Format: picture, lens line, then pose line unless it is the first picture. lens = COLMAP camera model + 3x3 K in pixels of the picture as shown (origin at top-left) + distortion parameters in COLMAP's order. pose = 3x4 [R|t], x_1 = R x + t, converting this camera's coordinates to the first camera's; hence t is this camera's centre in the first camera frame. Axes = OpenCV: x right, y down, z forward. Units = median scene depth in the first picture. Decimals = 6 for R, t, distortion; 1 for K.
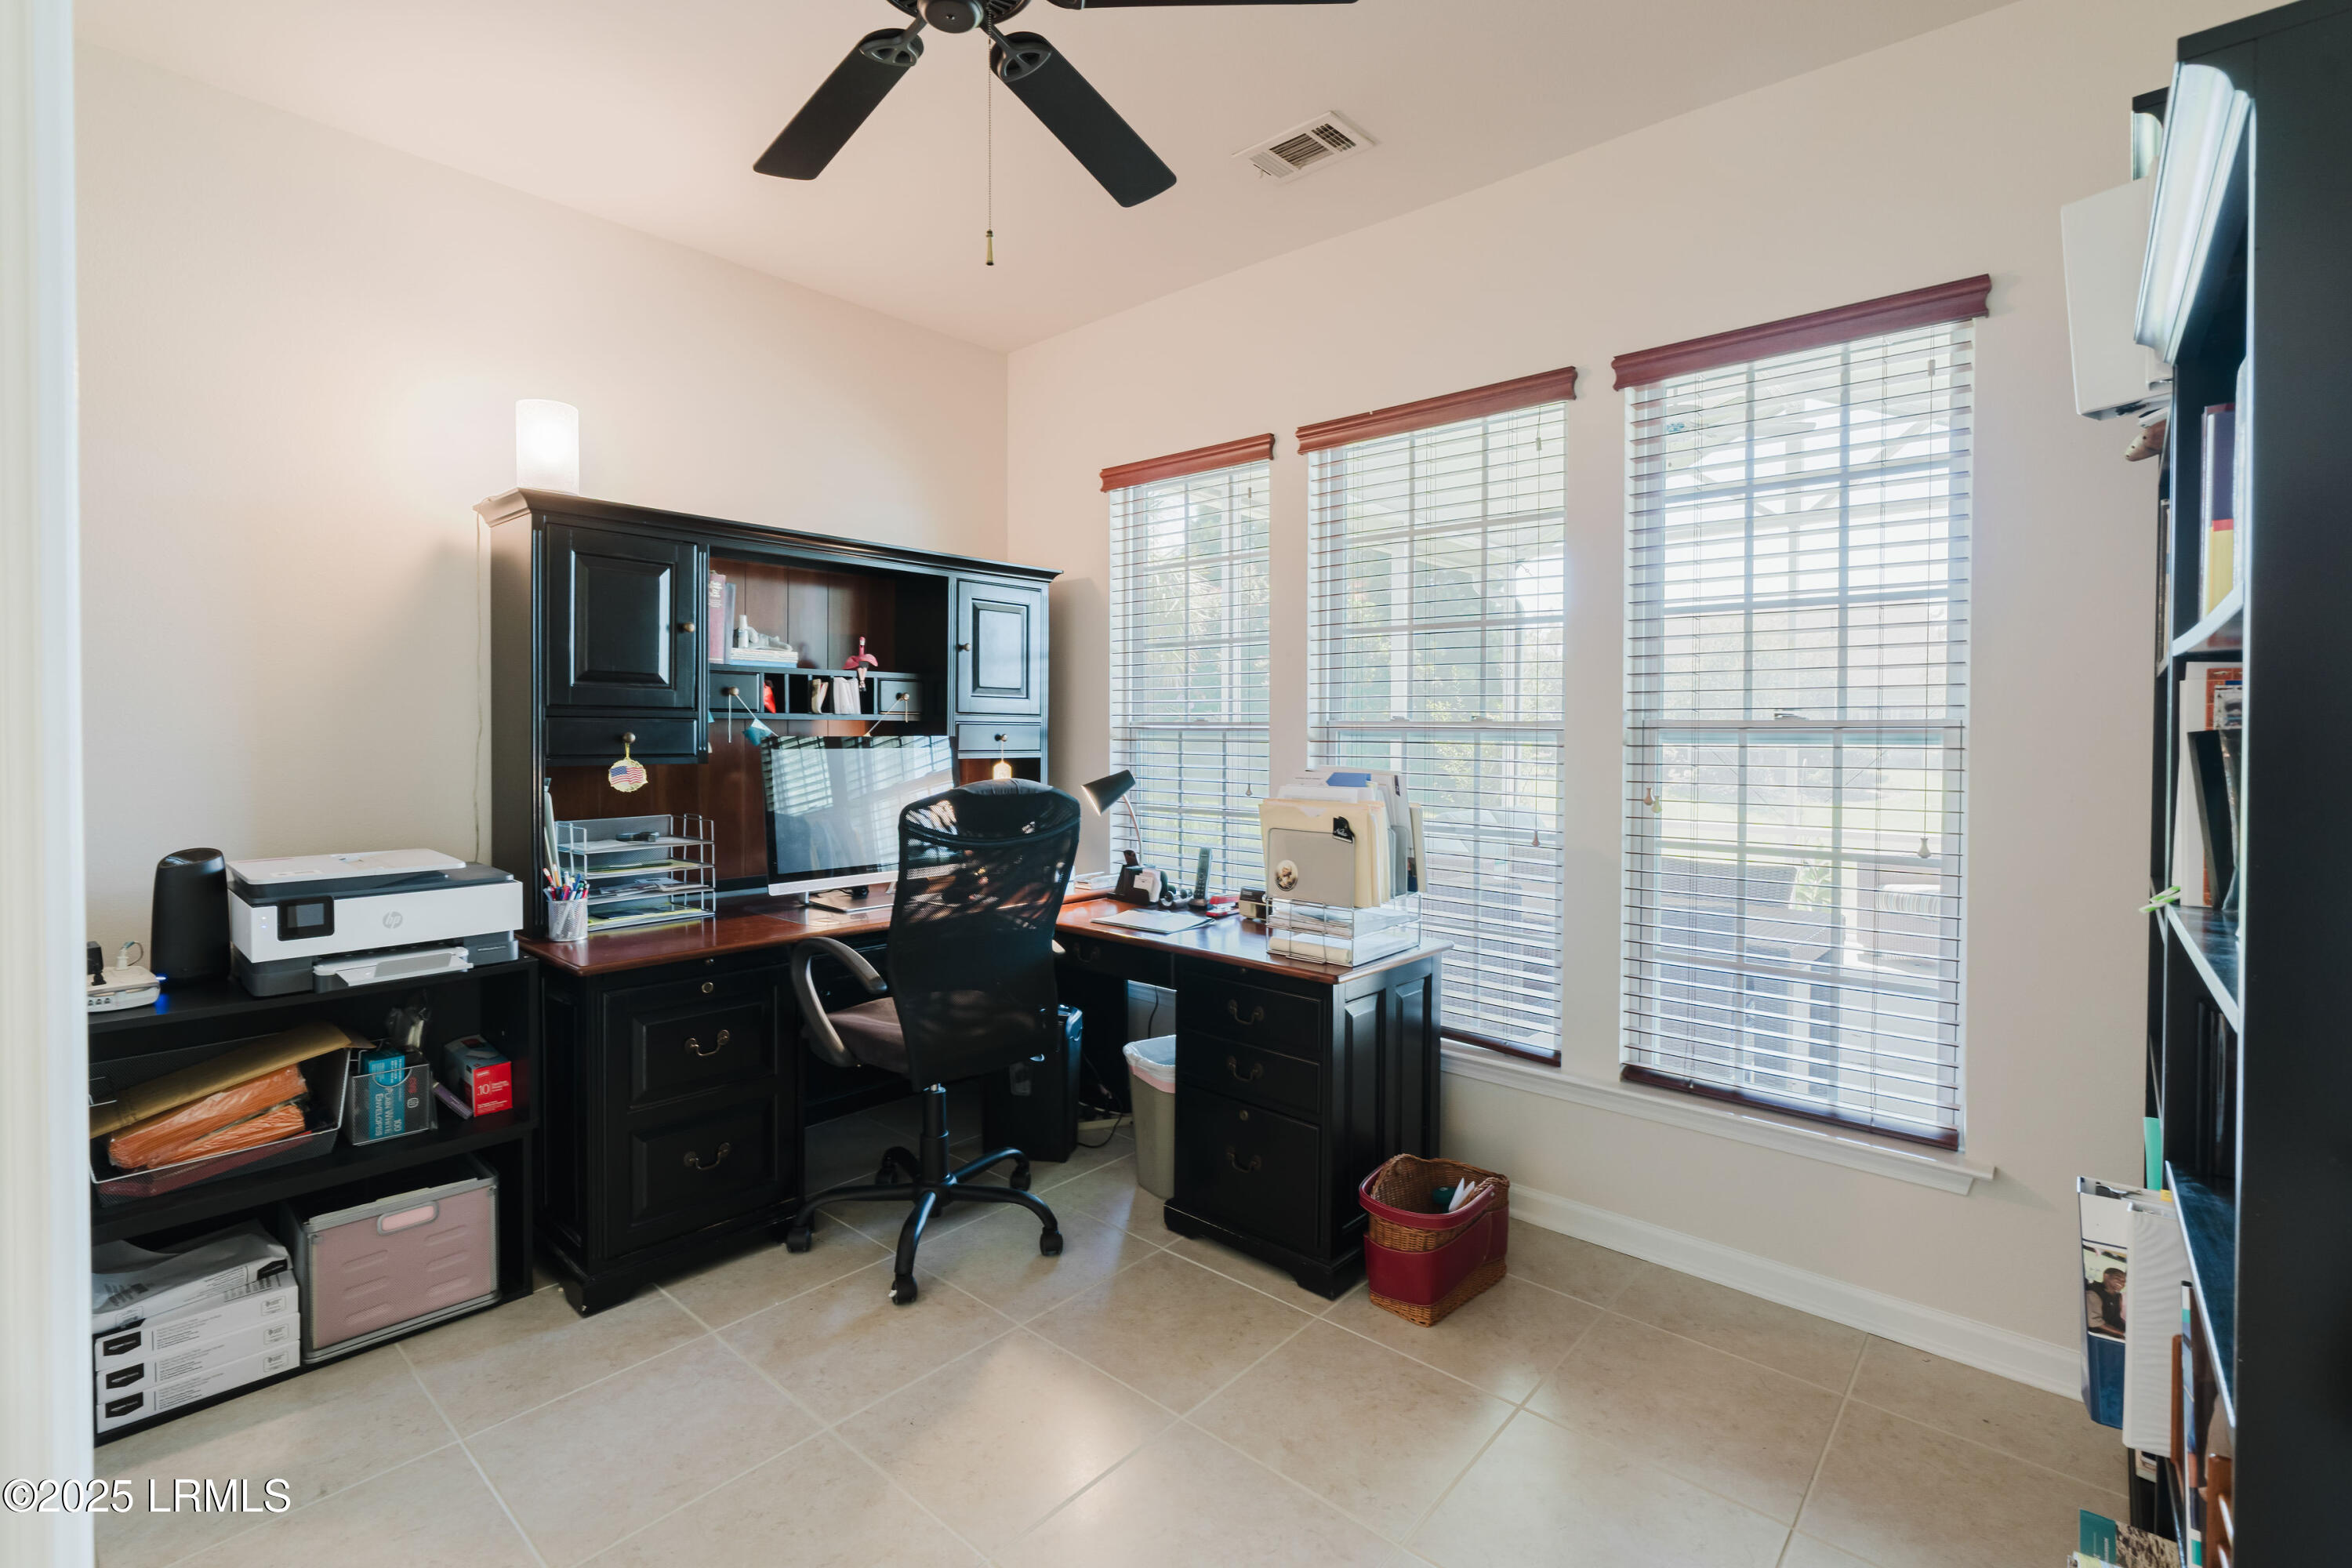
lens RADIAL K [[1070.9, 0, 1177.8], [0, 1070.9, 761.3], [0, 0, 1]] dist [-0.008841, 0.000151]
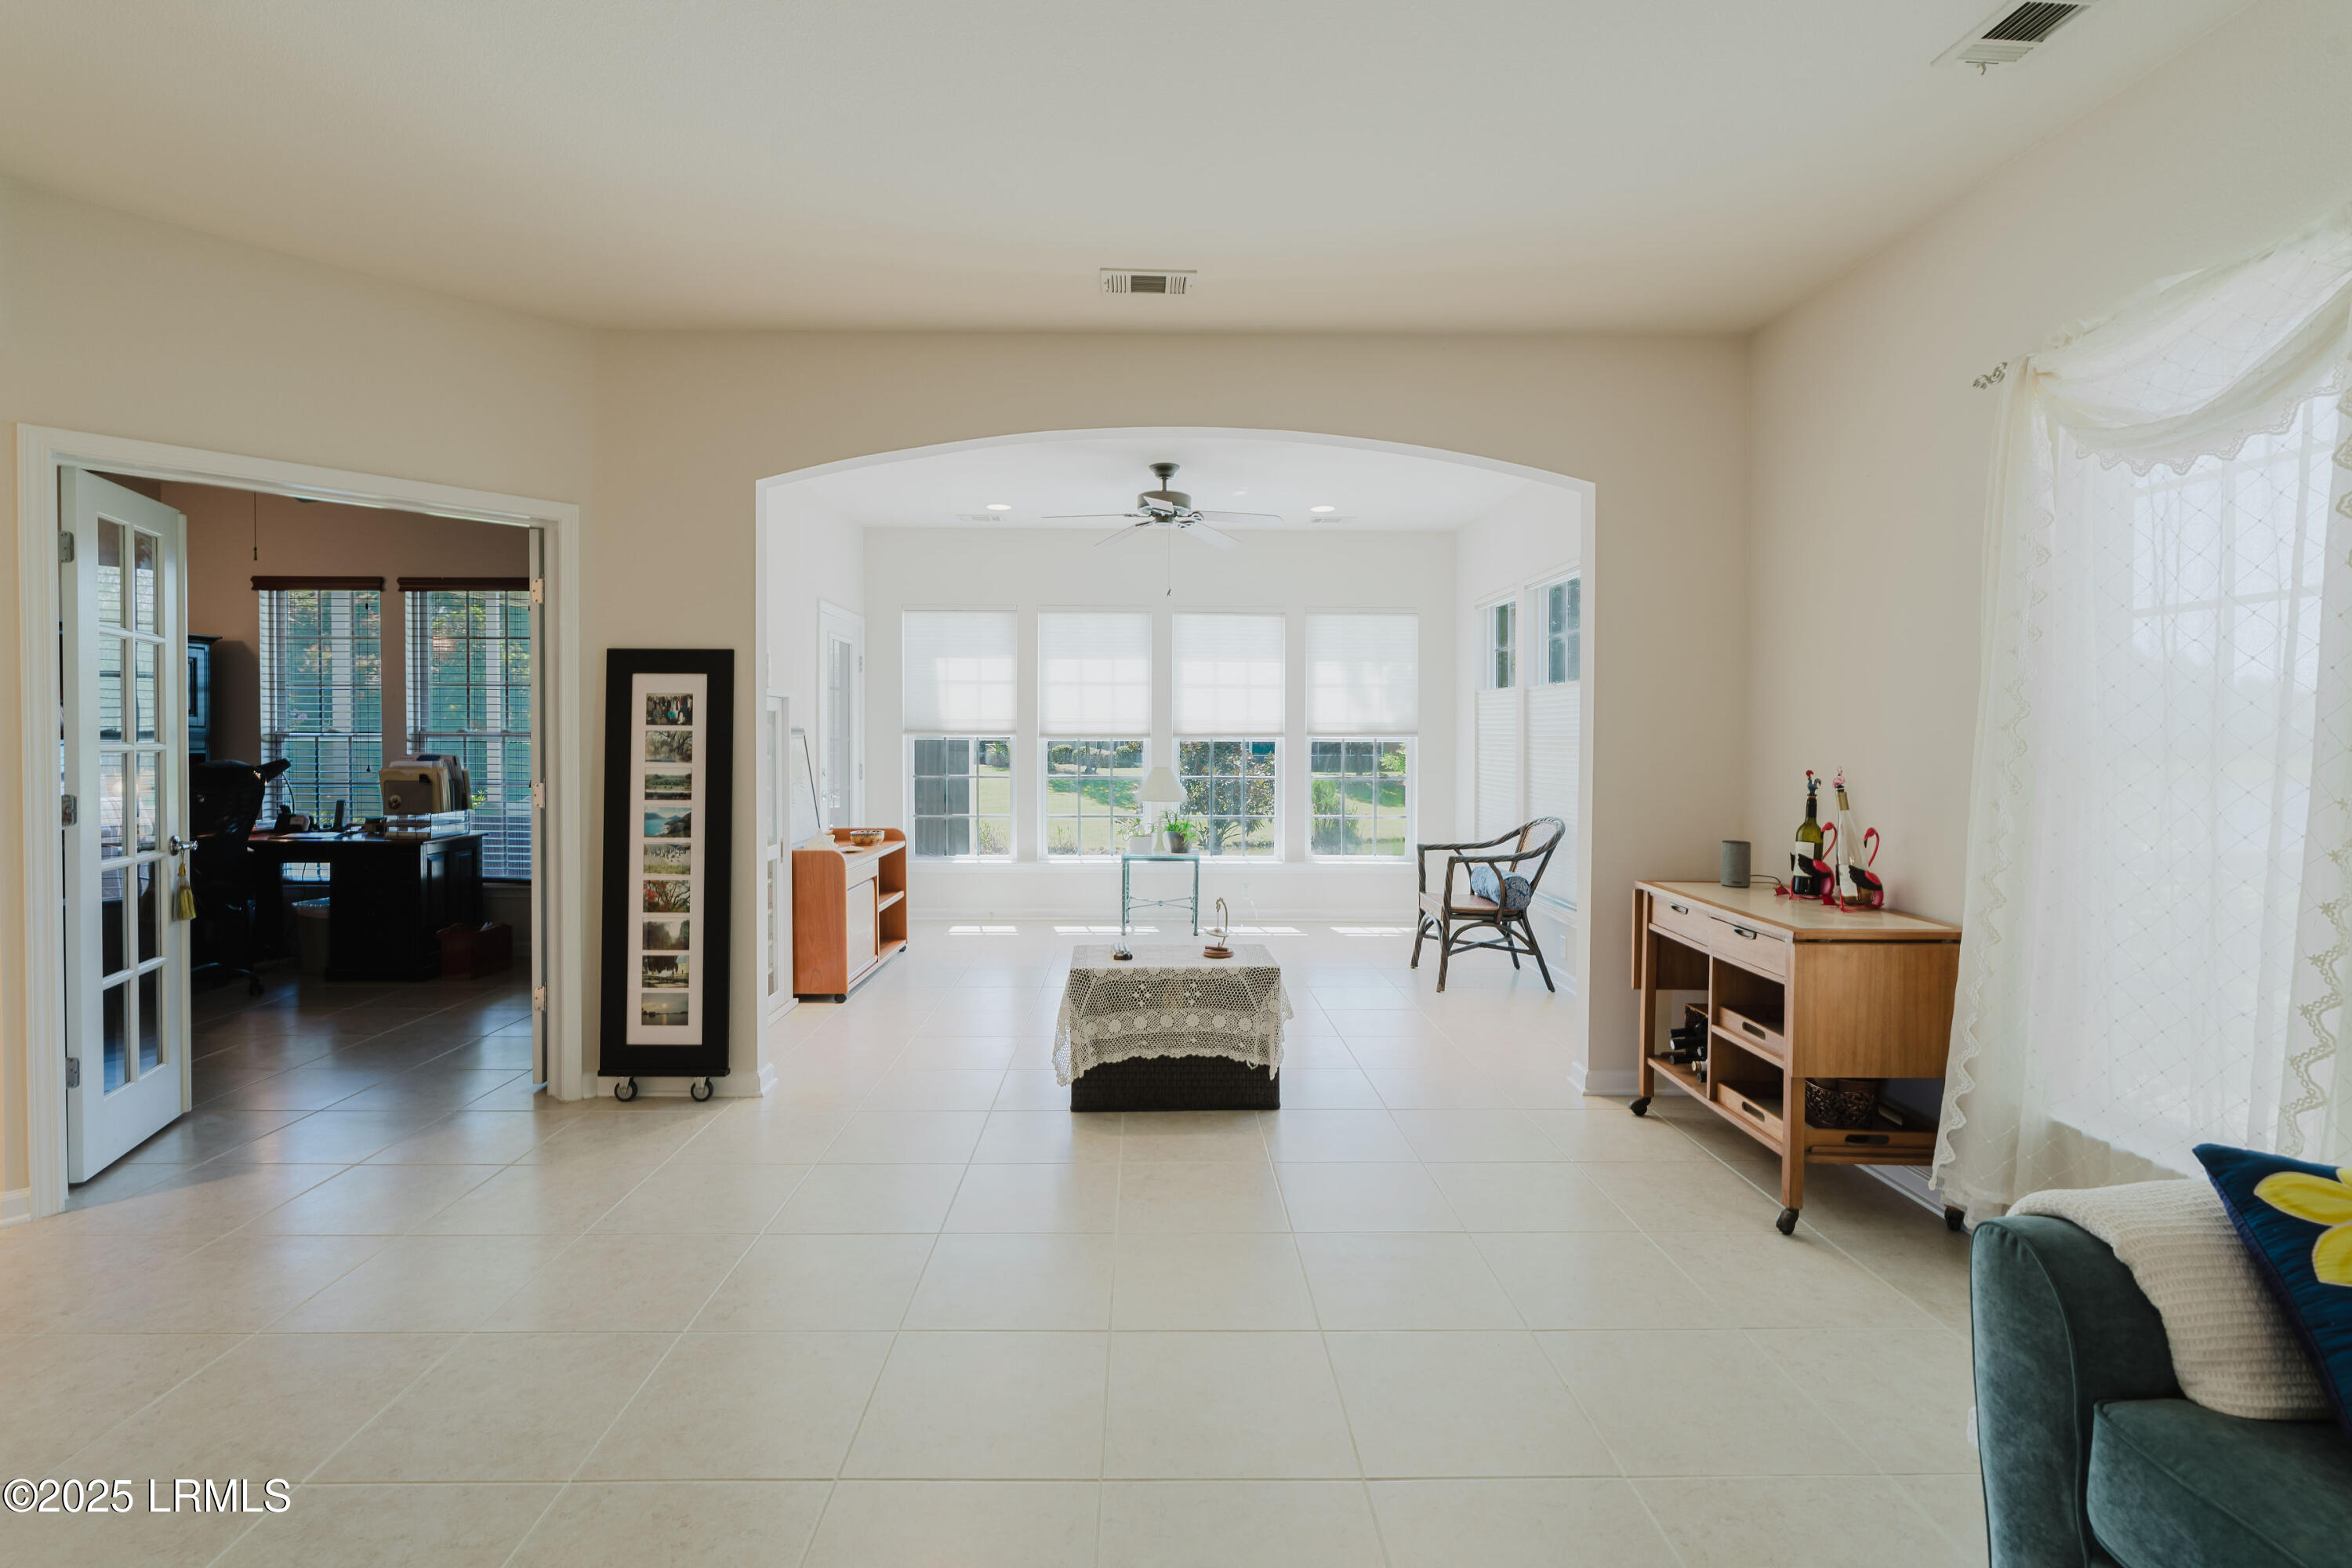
lens RADIAL K [[1070.9, 0, 1190.9], [0, 1070.9, 769.6], [0, 0, 1]] dist [-0.008841, 0.000151]
pose [[0.738967, -0.015835, 0.673556, -0.132625], [0.018509, 0.999824, 0.003199, 0.052682], [-0.673488, 0.010103, 0.739129, -1.403193]]
